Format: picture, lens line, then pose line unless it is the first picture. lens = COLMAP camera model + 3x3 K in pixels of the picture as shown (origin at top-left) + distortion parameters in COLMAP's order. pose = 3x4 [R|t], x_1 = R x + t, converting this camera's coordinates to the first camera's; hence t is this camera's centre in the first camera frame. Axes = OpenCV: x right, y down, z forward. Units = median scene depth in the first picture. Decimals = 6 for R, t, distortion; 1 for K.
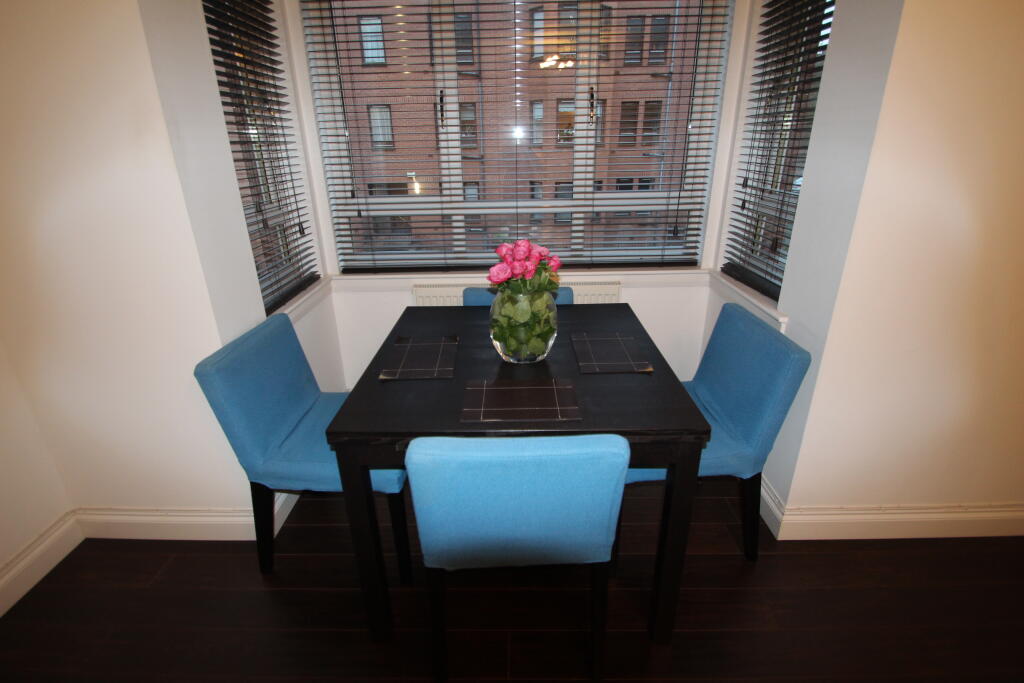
lens RADIAL K [[488.1, 0, 512.0], [0, 488.1, 341.5], [0, 0, 1]] dist [0.018094, -0.000075]
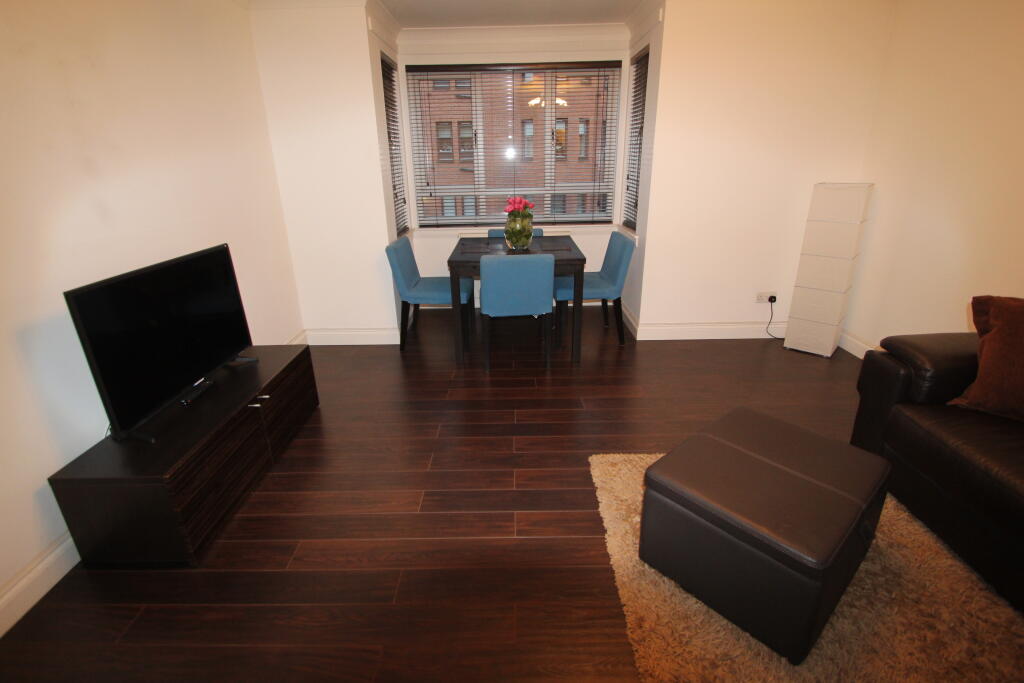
lens RADIAL K [[489.7, 0, 512.0], [0, 489.7, 341.5], [0, 0, 1]] dist [-0.000476, -0.000052]
pose [[0.999897, -0.004220, 0.013705, -0.029215], [0.004552, 0.999694, -0.024309, 0.367765], [-0.013598, 0.024369, 0.999611, -0.912535]]
